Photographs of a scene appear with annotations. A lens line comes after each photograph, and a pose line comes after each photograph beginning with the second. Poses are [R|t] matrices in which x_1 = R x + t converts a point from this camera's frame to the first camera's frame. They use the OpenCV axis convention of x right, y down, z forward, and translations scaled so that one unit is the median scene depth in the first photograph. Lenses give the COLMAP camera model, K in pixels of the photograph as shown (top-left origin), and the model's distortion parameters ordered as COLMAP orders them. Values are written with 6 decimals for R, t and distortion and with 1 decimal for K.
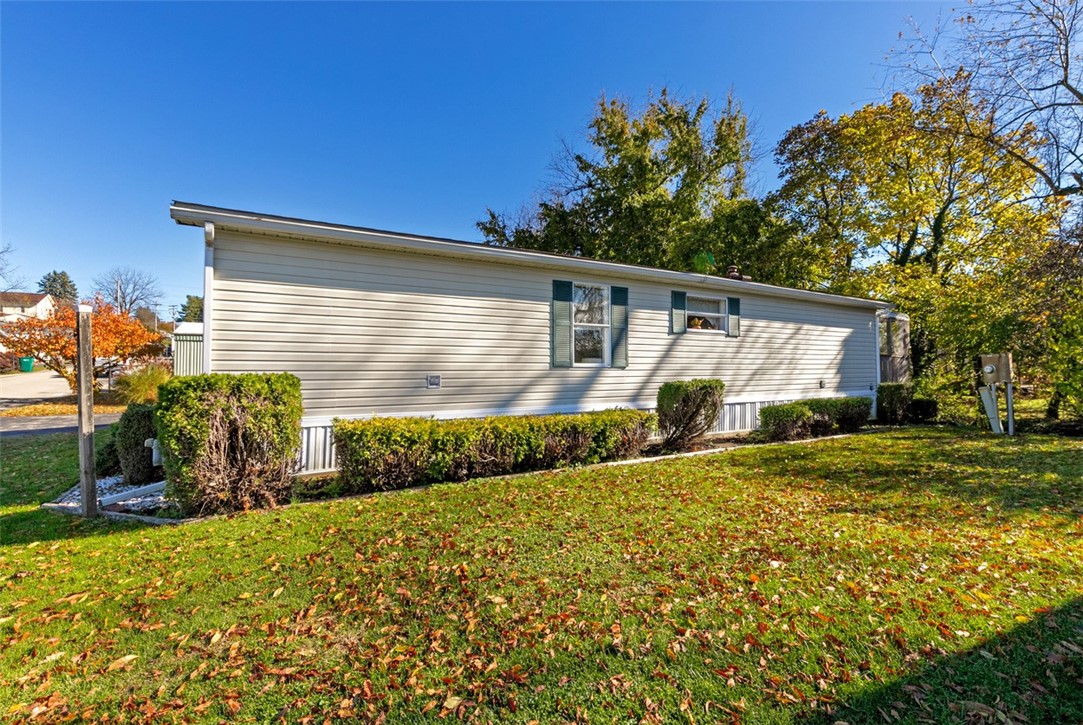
lens RADIAL K [[485.5, 0, 541.5], [0, 485.5, 362.5], [0, 0, 1]] dist [0.000639, 0.000023]
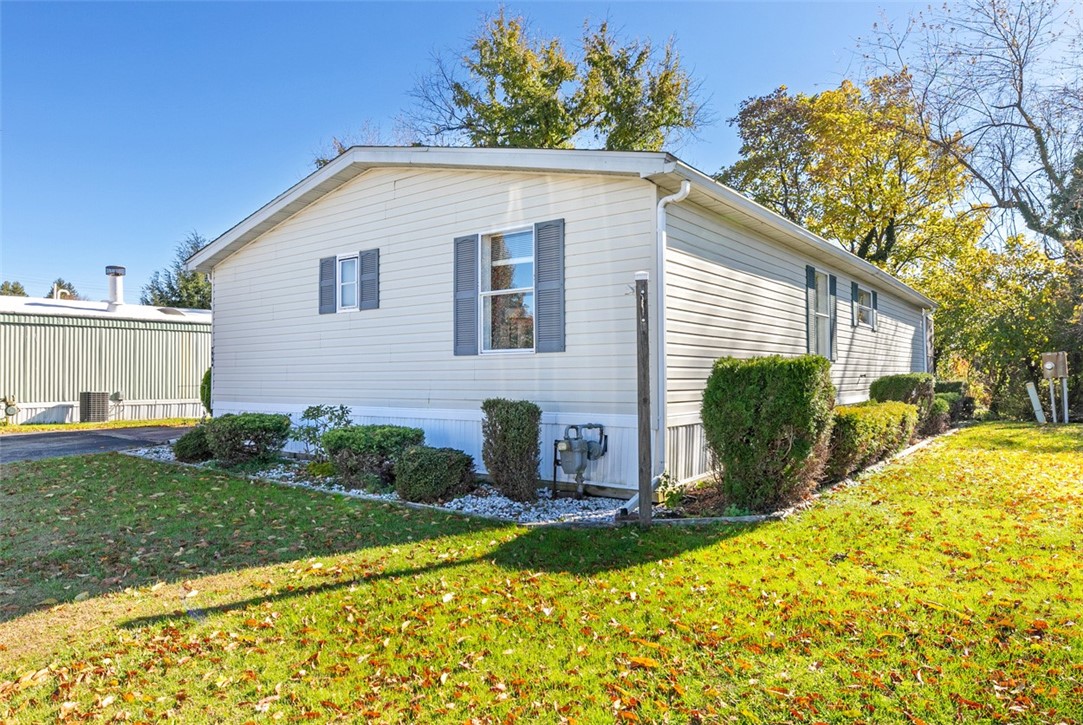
lens RADIAL K [[676.7, 0, 541.5], [0, 676.7, 362.5], [0, 0, 1]] dist [-0.024629, 0.000178]
pose [[0.935365, 0.008561, 0.353580, -0.225692], [-0.006206, 0.999950, -0.007794, 0.006918], [-0.353630, 0.005096, 0.935372, -0.002987]]
